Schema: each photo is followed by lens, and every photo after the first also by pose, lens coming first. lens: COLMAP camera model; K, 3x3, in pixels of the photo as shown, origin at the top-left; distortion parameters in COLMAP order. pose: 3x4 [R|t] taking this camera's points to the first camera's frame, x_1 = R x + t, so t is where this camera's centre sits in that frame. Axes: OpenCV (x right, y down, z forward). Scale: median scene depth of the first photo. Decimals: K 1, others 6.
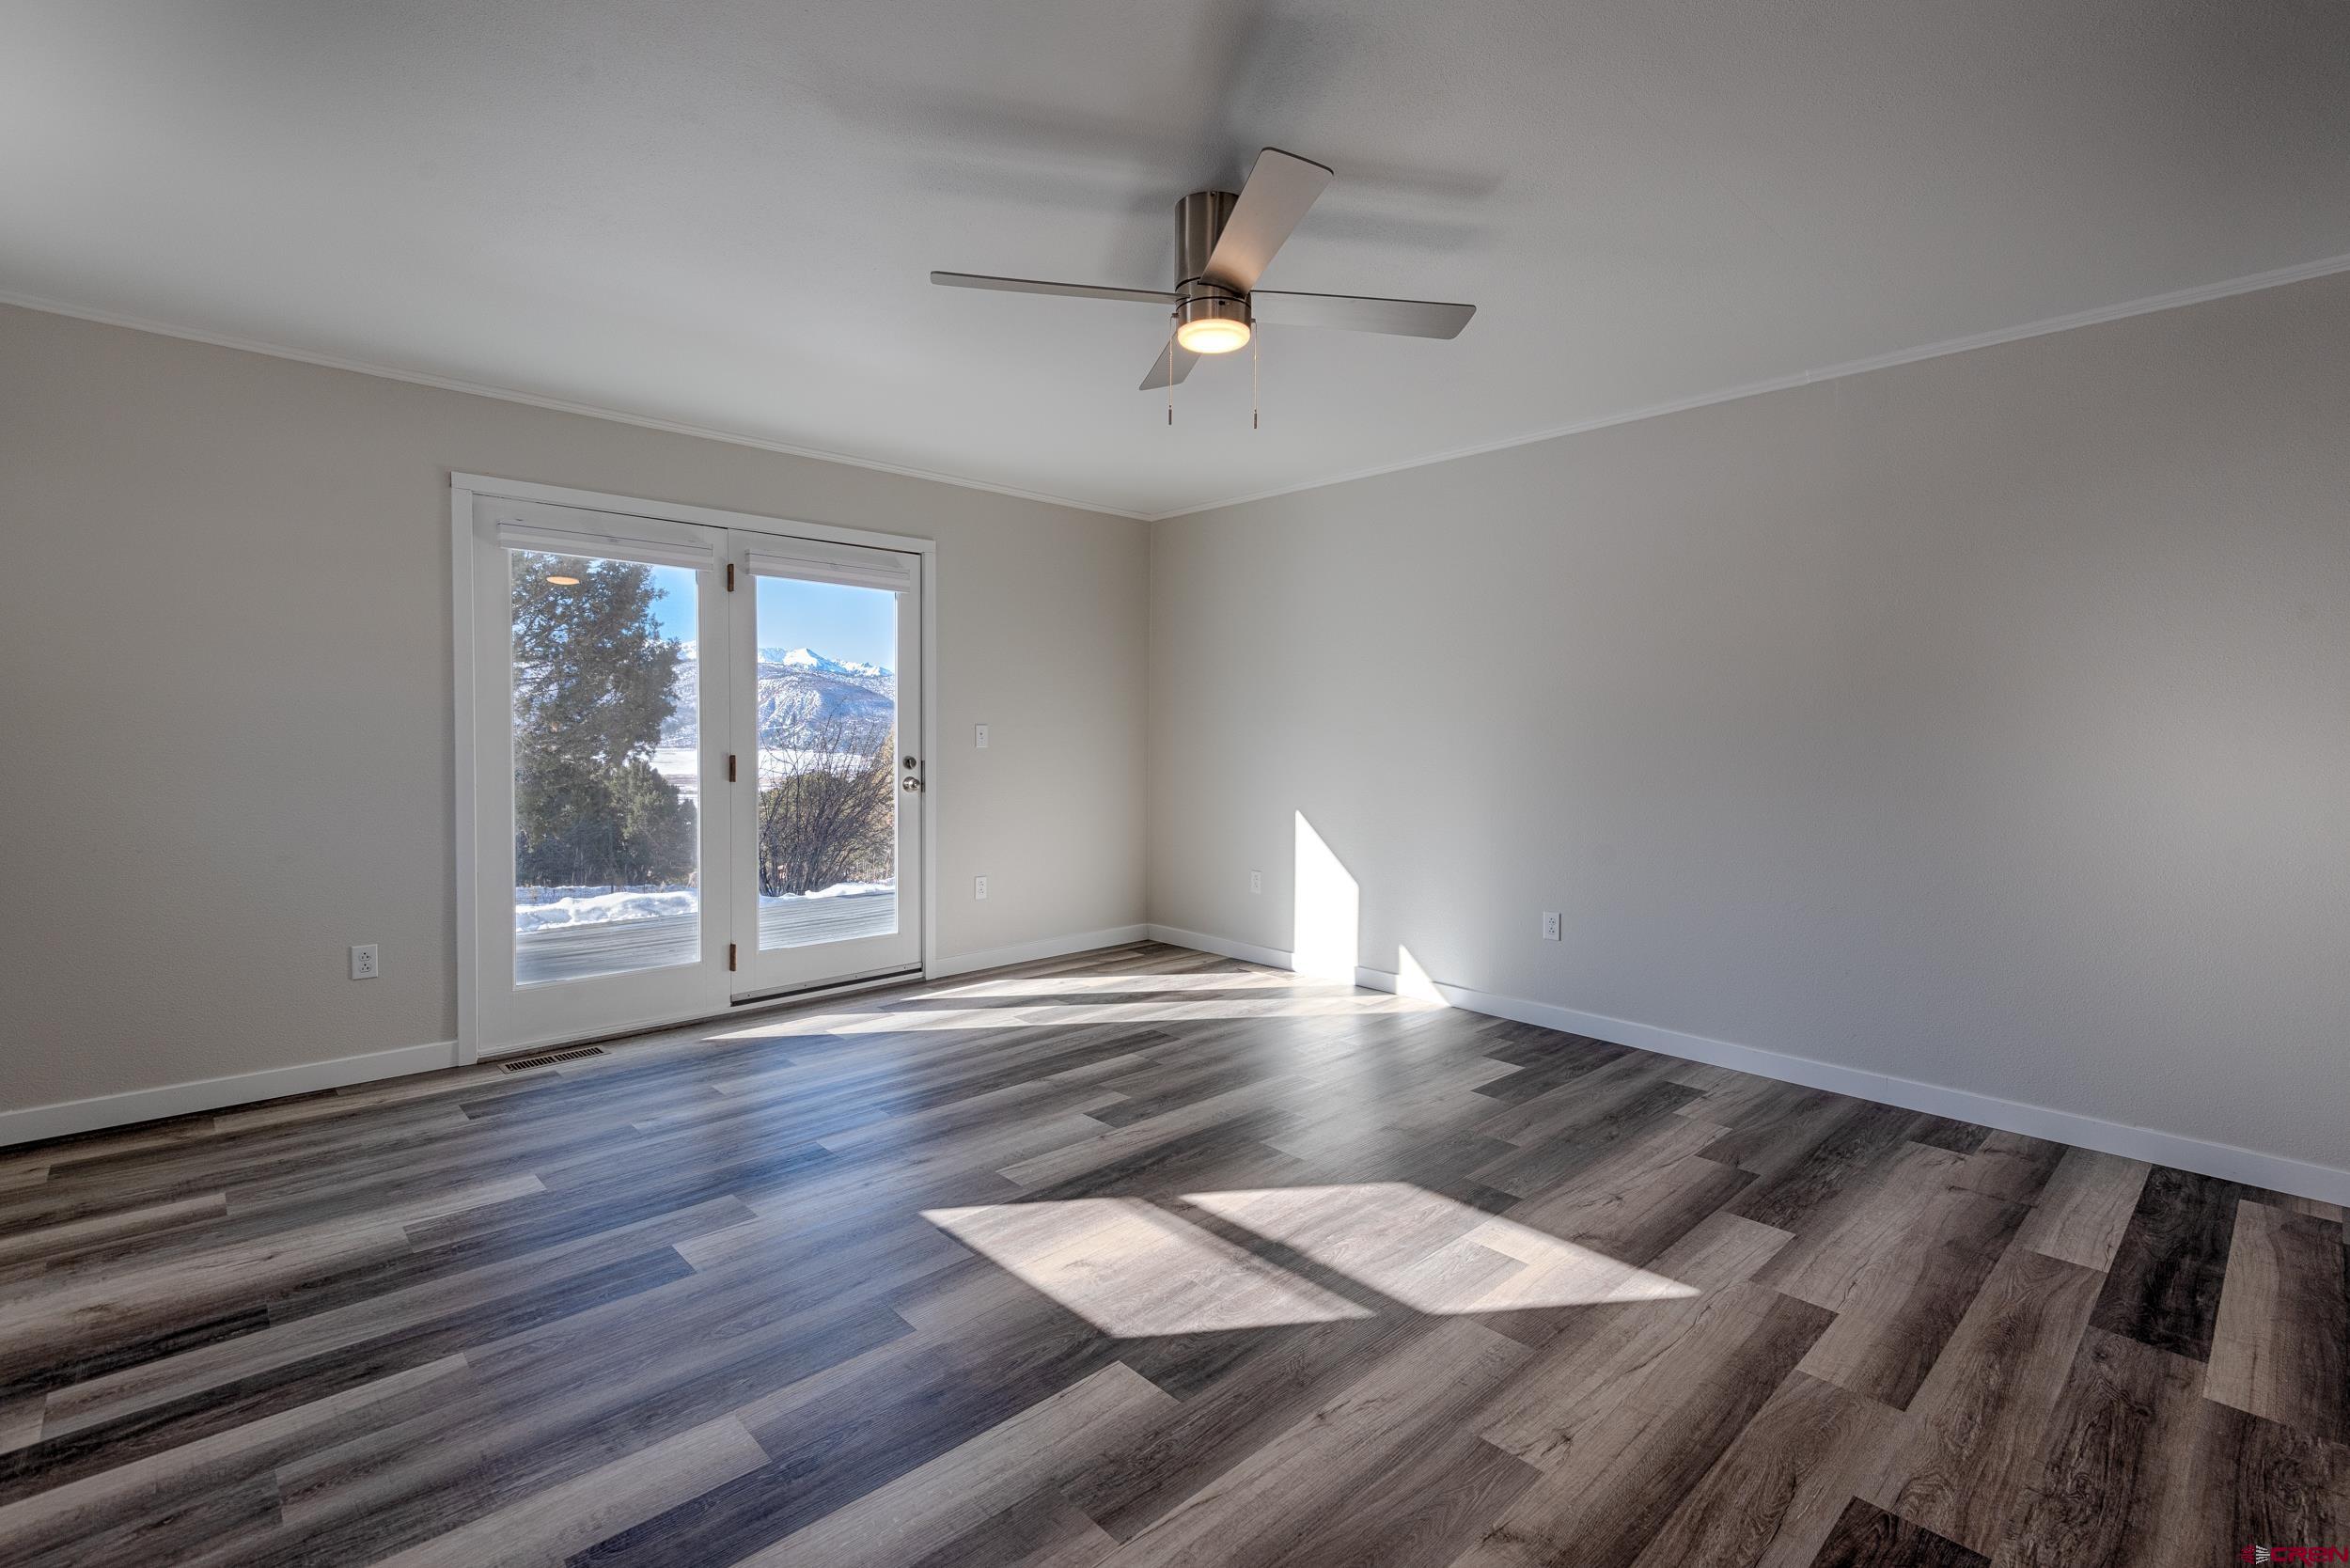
lens RADIAL K [[1067.3, 0, 1182.4], [0, 1067.3, 760.9], [0, 0, 1]] dist [0.039158, -0.001297]
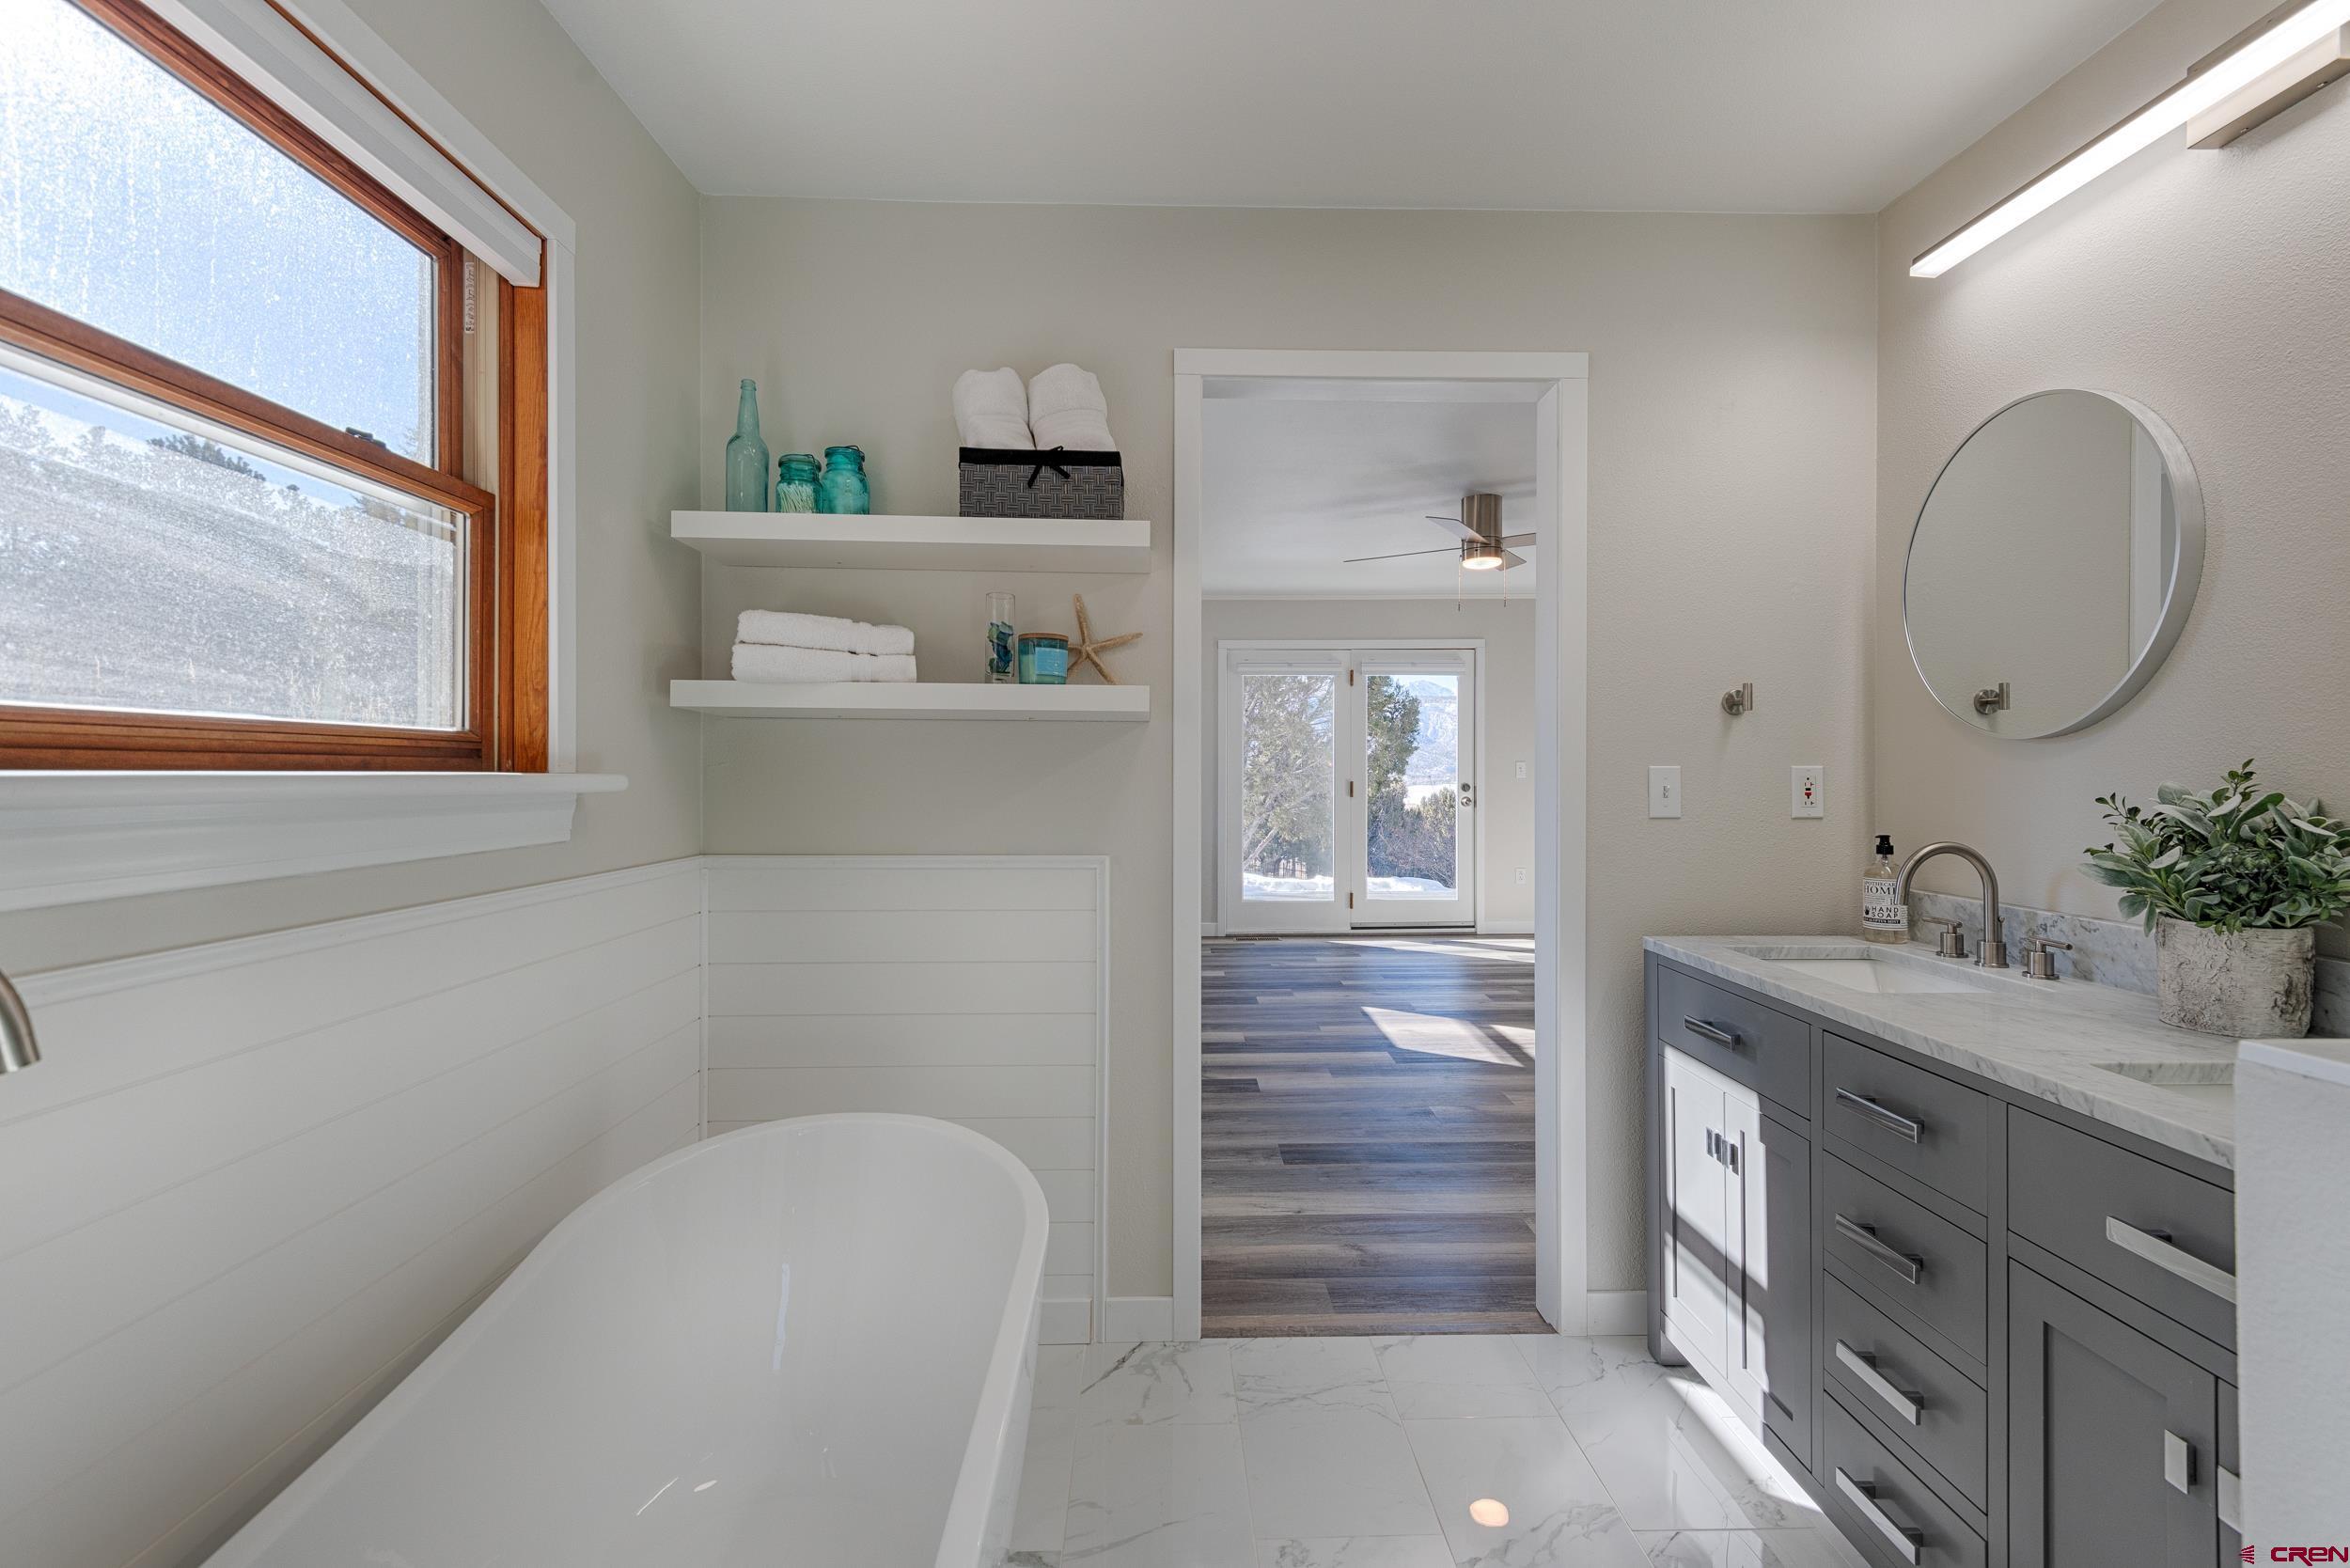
lens RADIAL K [[1067.3, 0, 1182.0], [0, 1067.3, 768.8], [0, 0, 1]] dist [0.039158, -0.001297]
pose [[0.759365, 0.005588, -0.650641, 0.474703], [-0.010192, 0.999943, -0.003308, -0.017454], [0.650585, 0.009143, 0.759379, -0.456591]]
